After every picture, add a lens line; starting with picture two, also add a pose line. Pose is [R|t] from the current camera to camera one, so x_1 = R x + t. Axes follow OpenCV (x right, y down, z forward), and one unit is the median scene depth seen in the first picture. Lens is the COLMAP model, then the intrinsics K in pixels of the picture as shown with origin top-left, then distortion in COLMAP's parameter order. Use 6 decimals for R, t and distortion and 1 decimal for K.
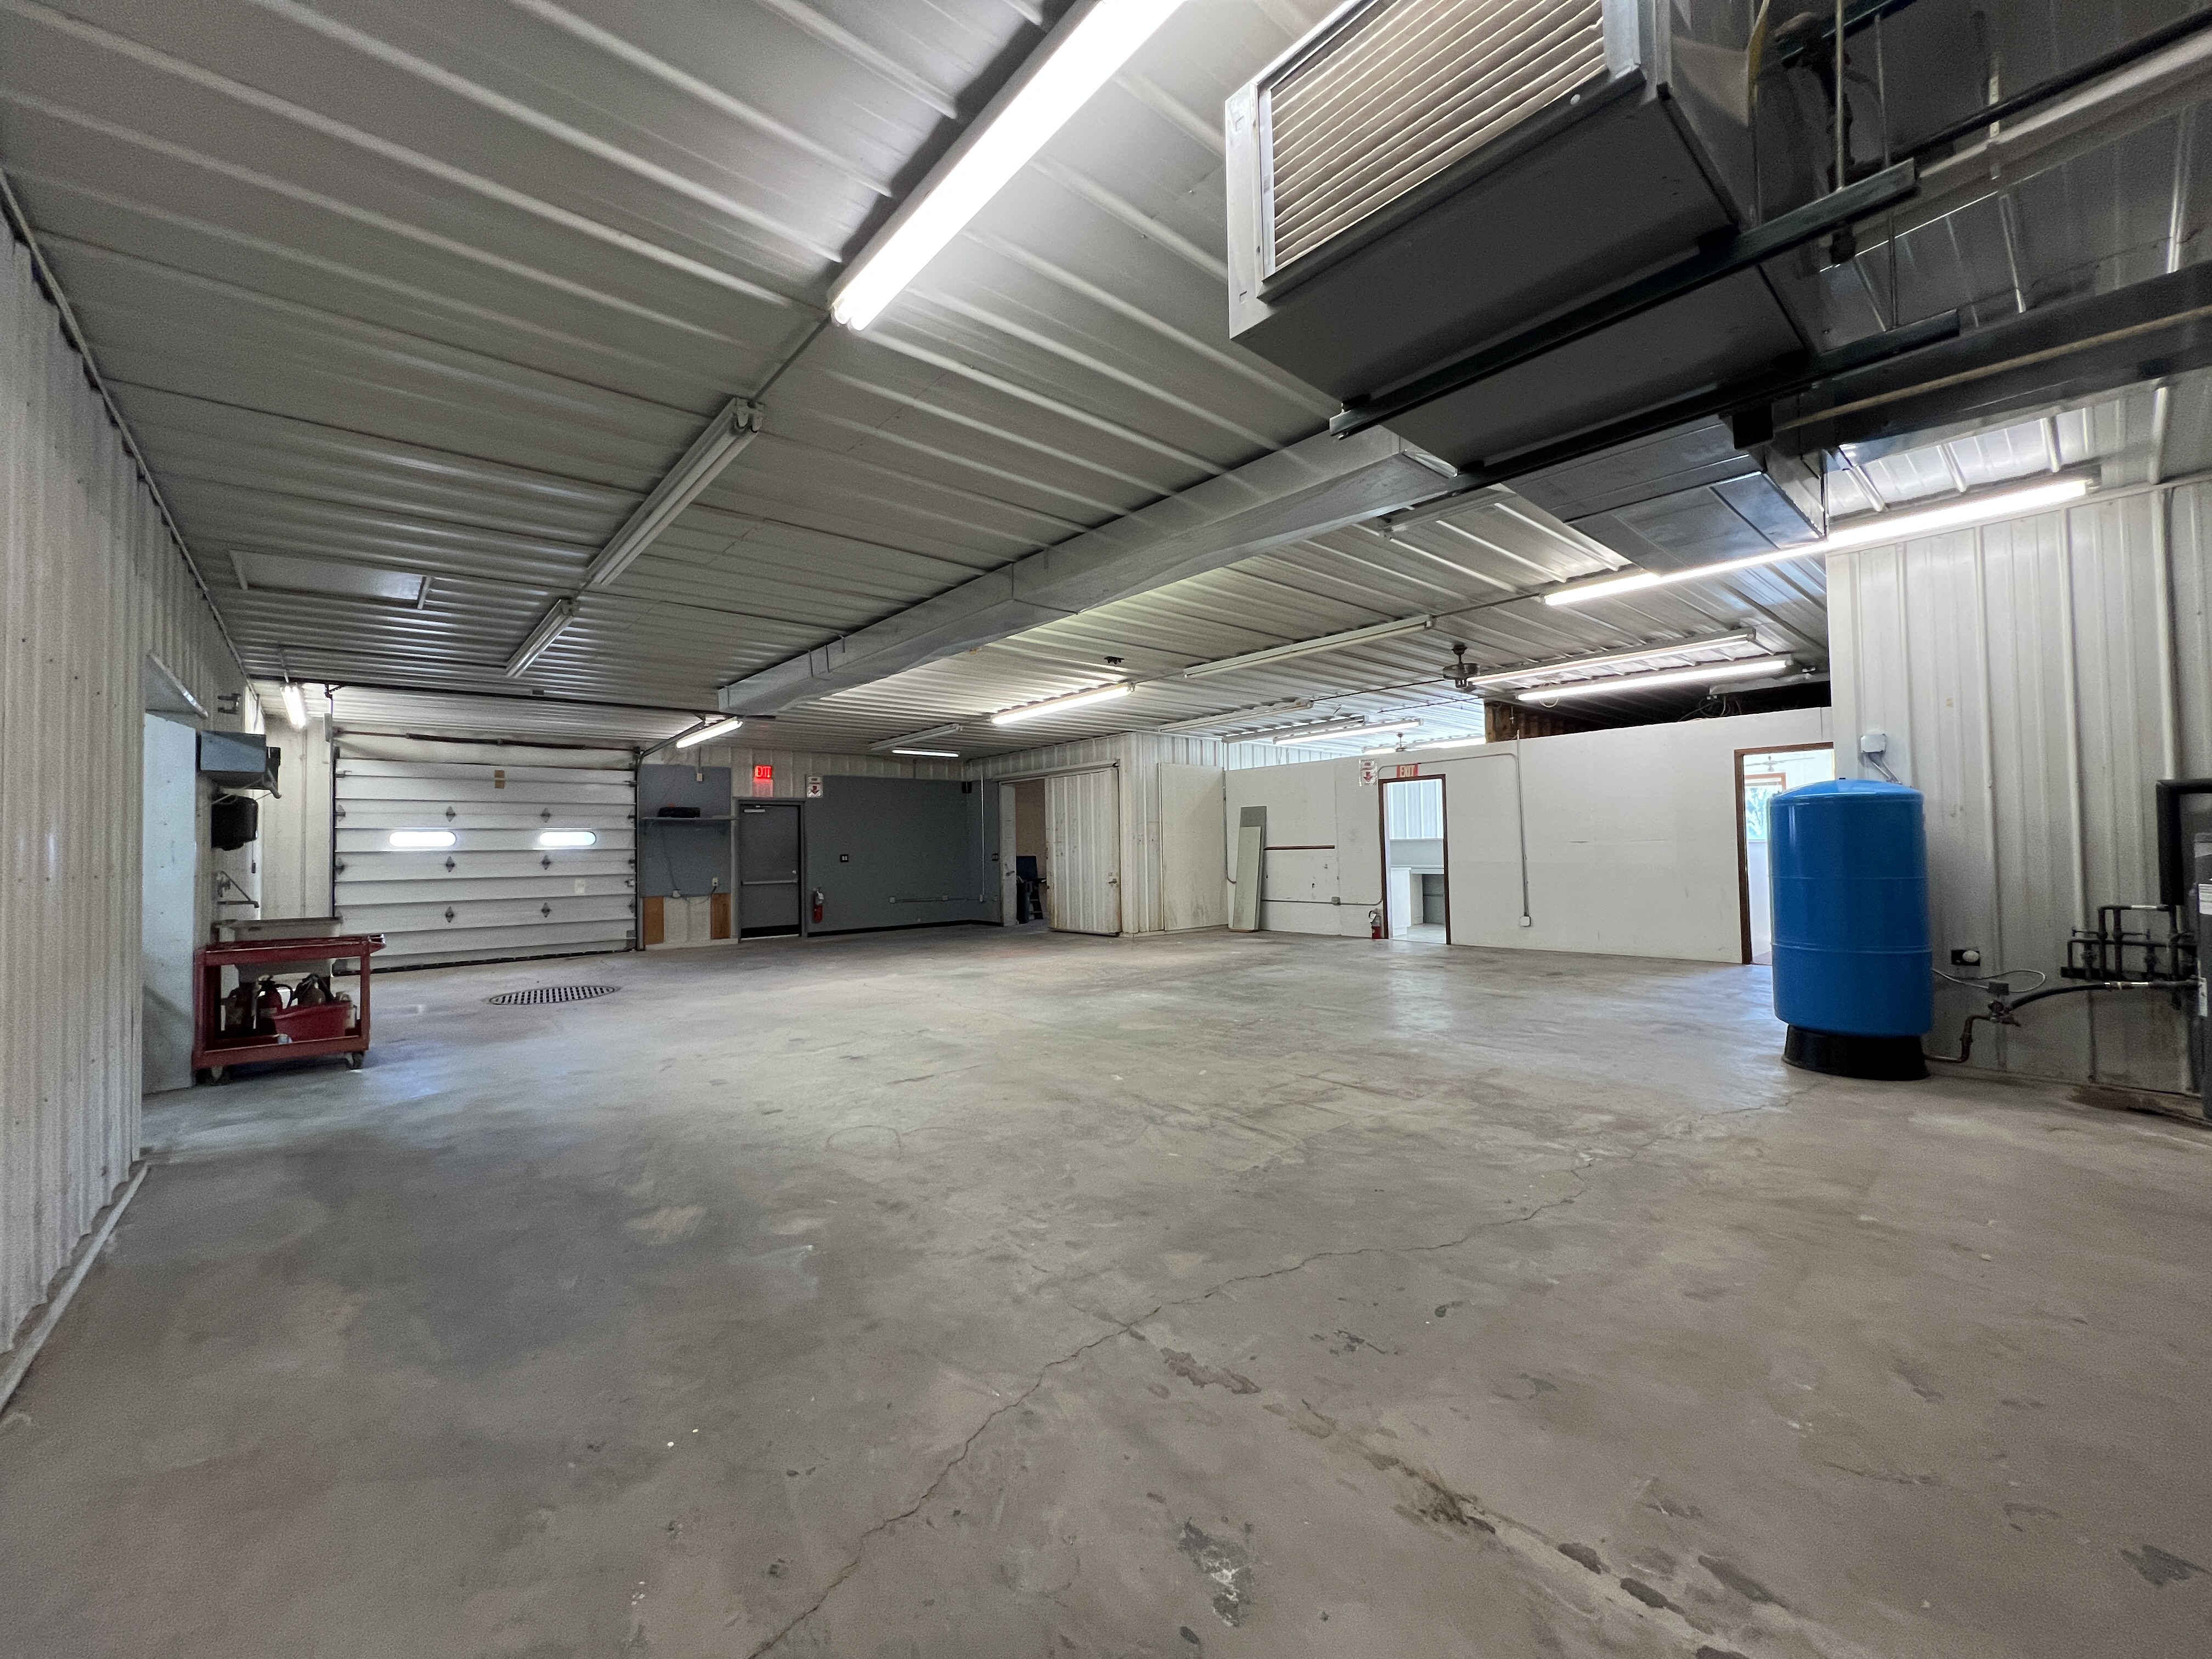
lens RADIAL K [[886.3, 0, 1099.0], [0, 886.3, 824.5], [0, 0, 1]] dist [-0.001053, 0.000277]
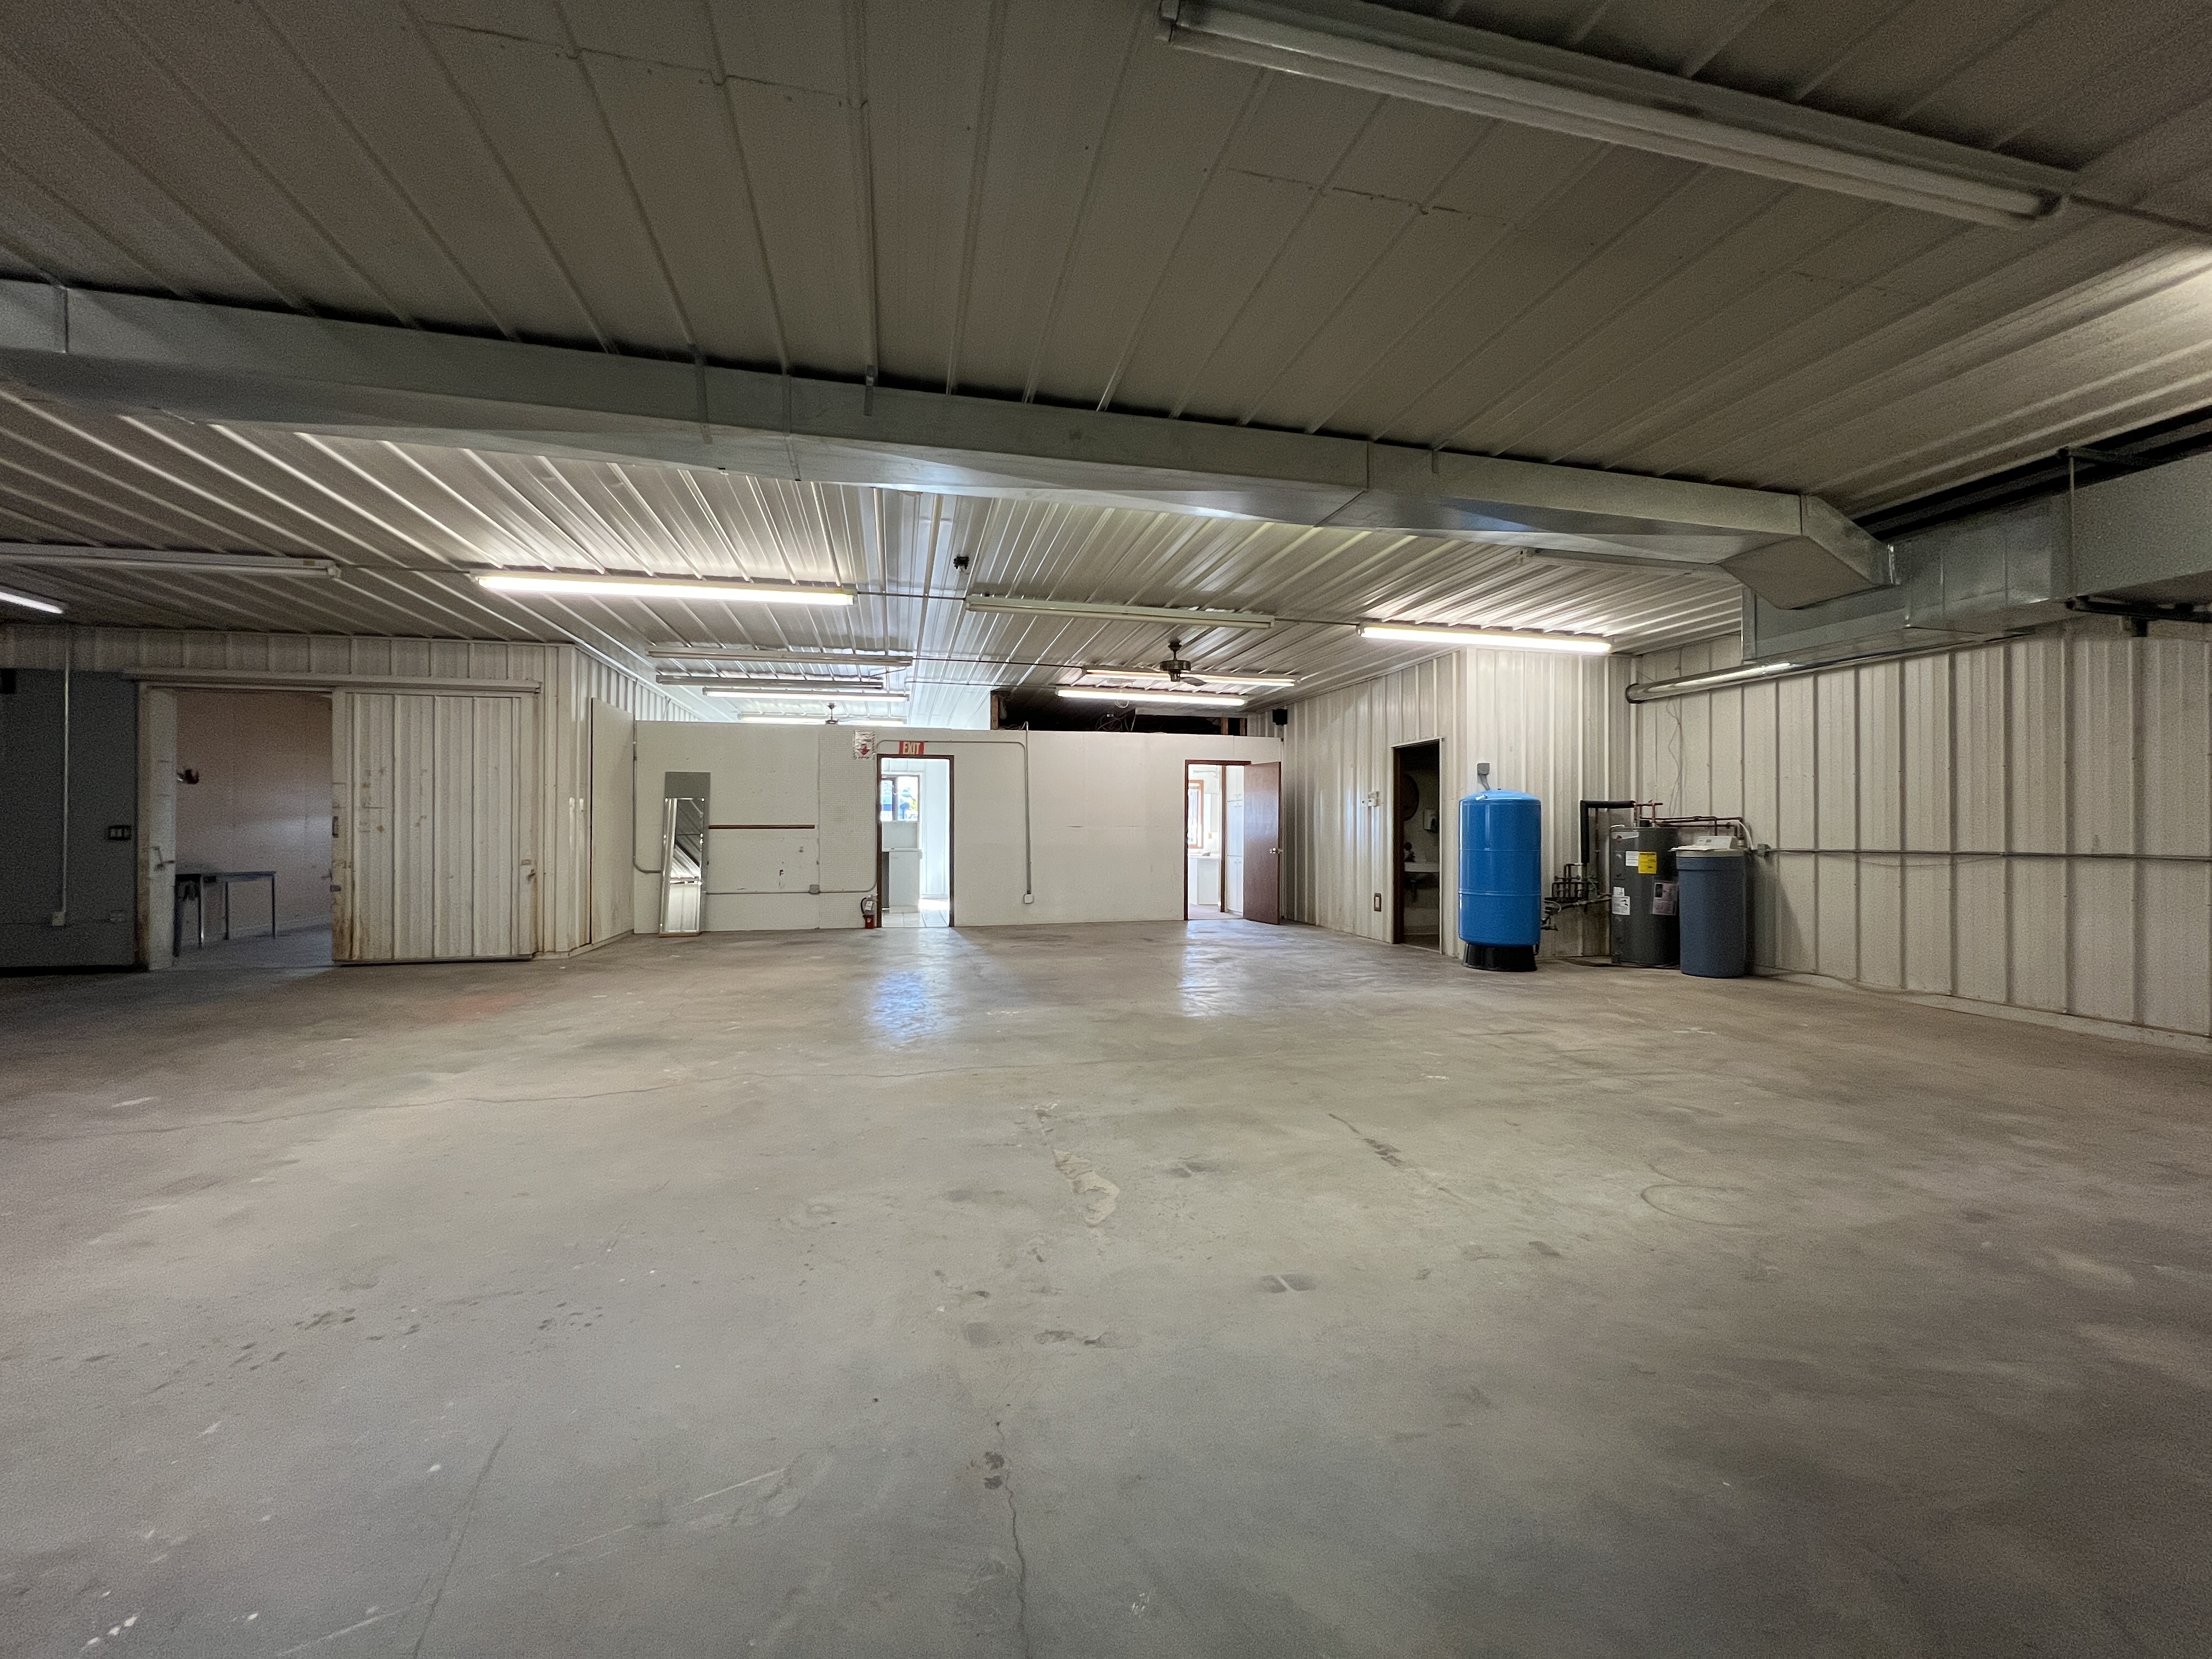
lens RADIAL K [[886.3, 0, 1099.0], [0, 886.3, 824.5], [0, 0, 1]] dist [-0.001053, 0.000277]
pose [[0.464862, 0.025046, 0.885029, -0.398629], [-0.035941, 0.999310, -0.009401, 0.023195], [-0.884653, -0.027439, 0.465441, 0.384829]]
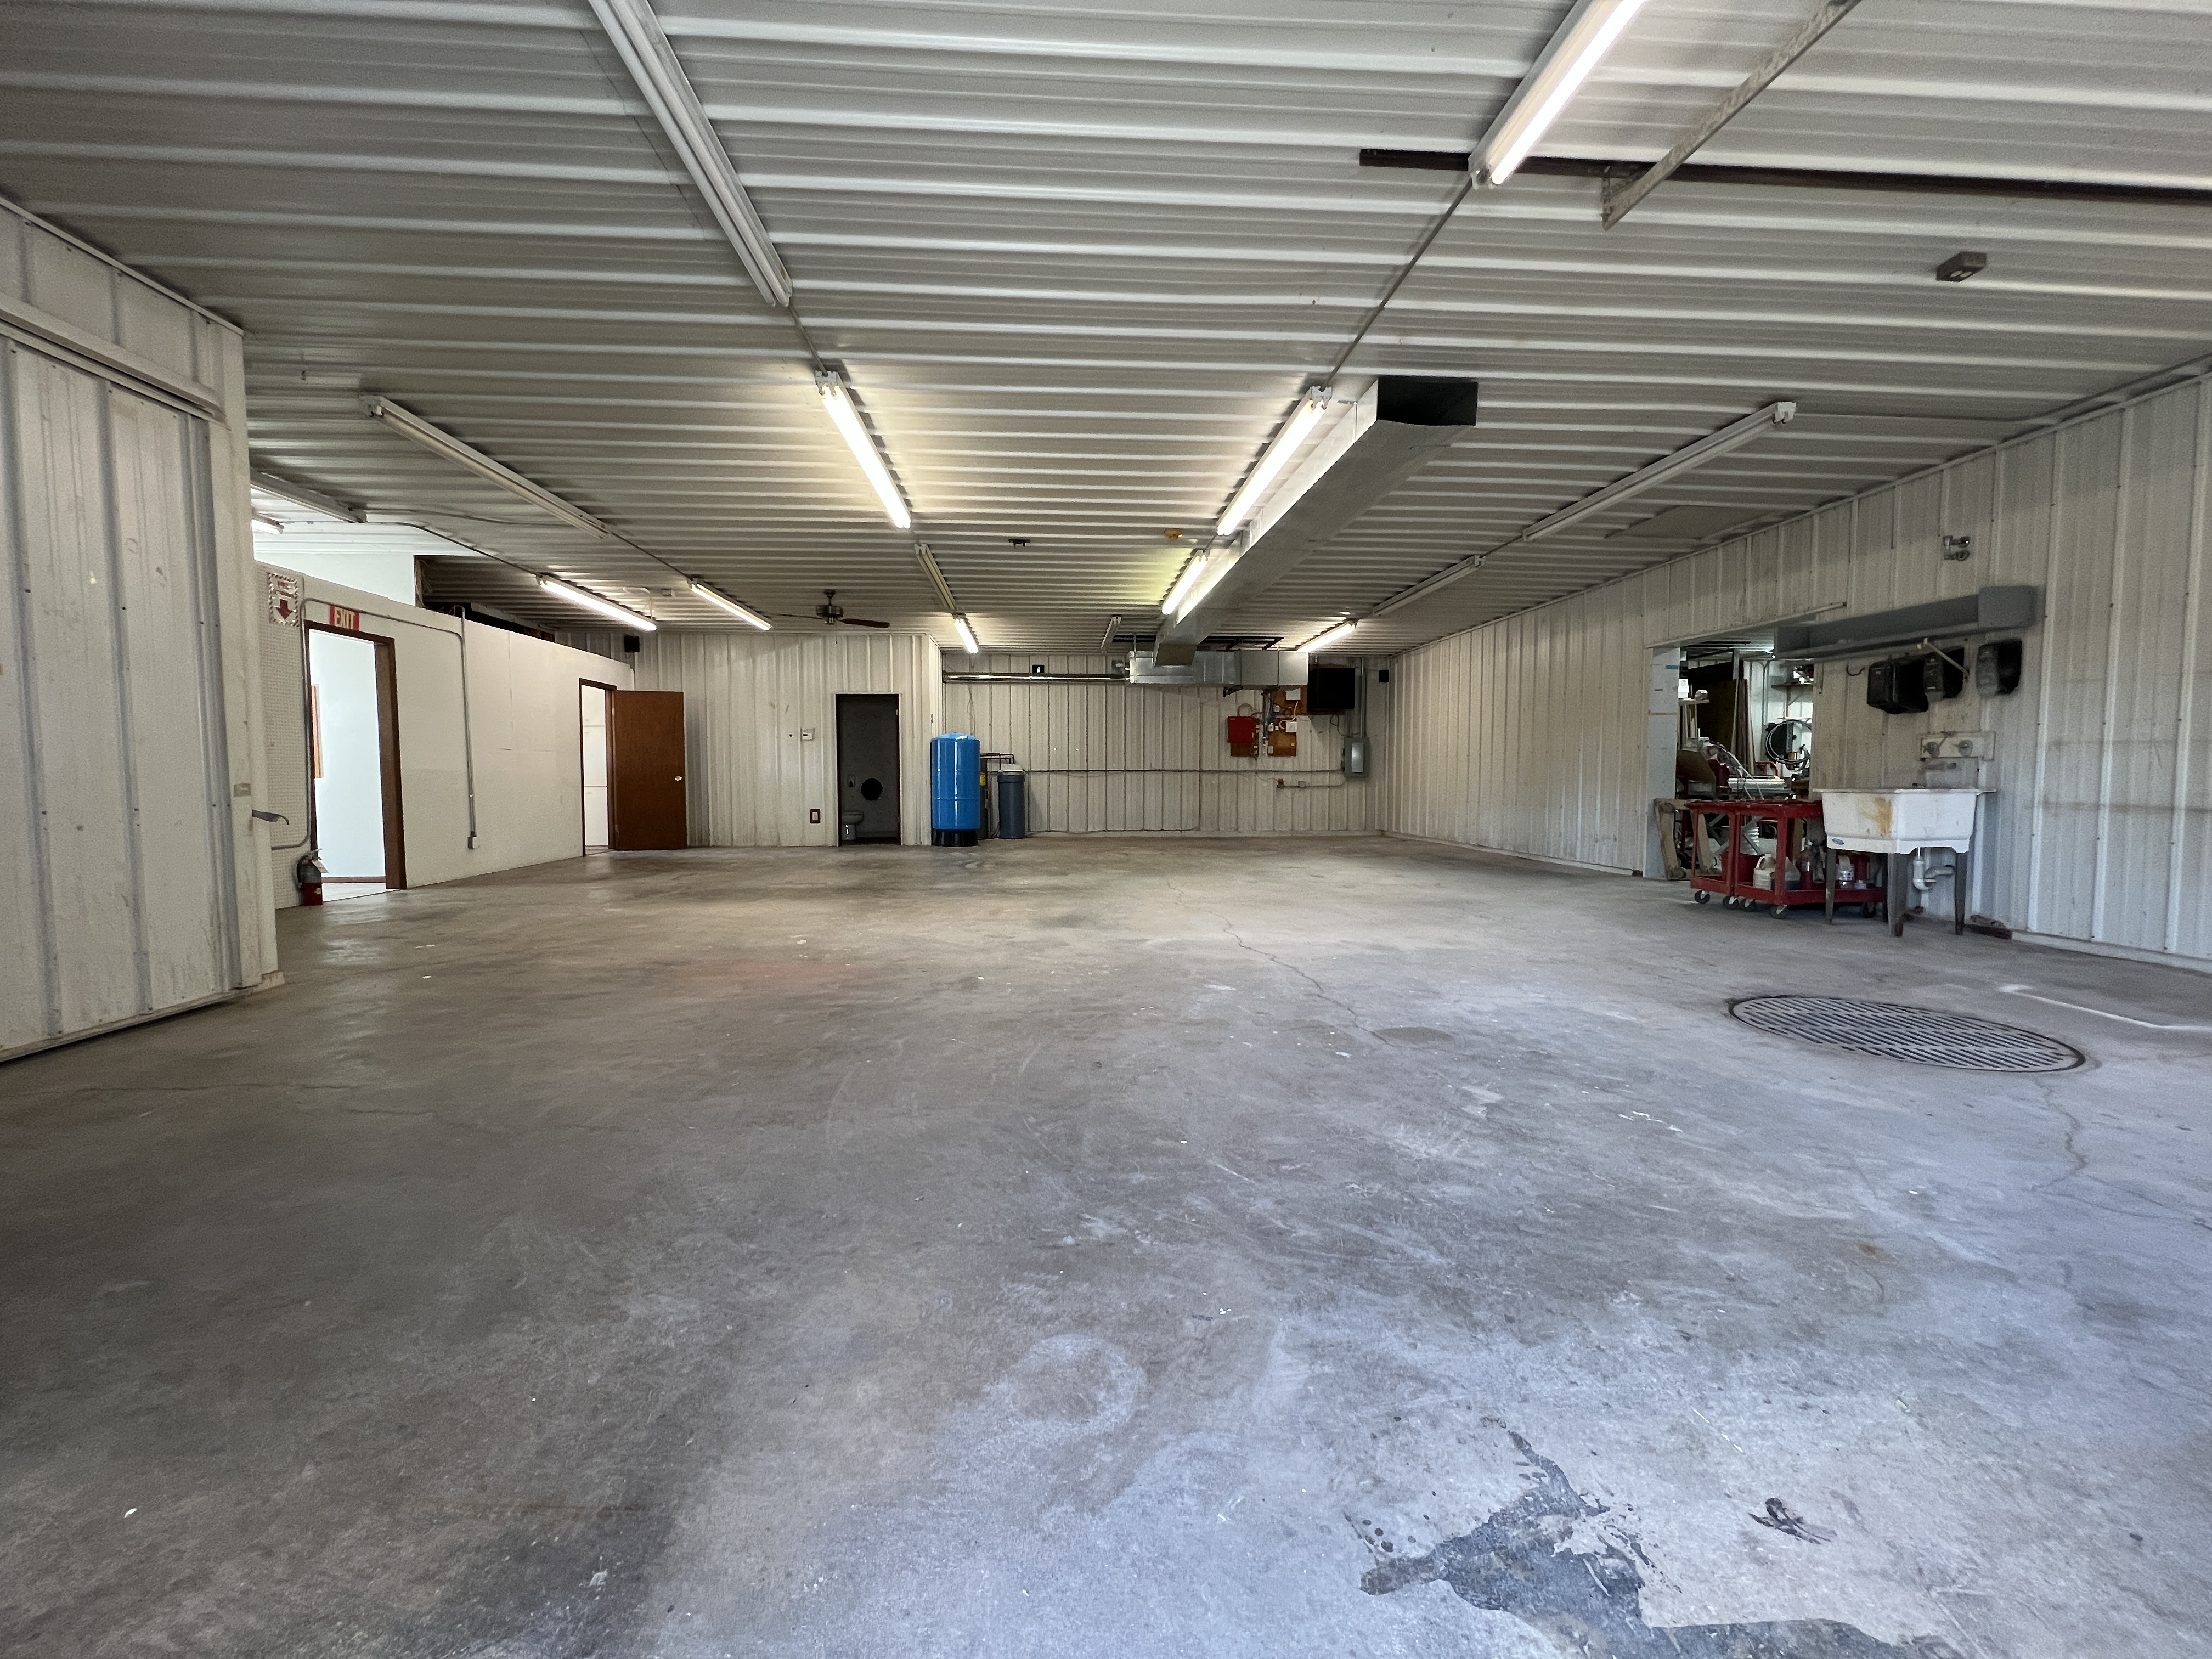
lens RADIAL K [[886.3, 0, 1099.0], [0, 886.3, 824.5], [0, 0, 1]] dist [-0.001053, 0.000277]
pose [[-0.794480, -0.014479, 0.607118, -0.436092], [-0.002240, 0.999779, 0.020912, 0.067114], [-0.607286, 0.015254, -0.794337, 1.183228]]
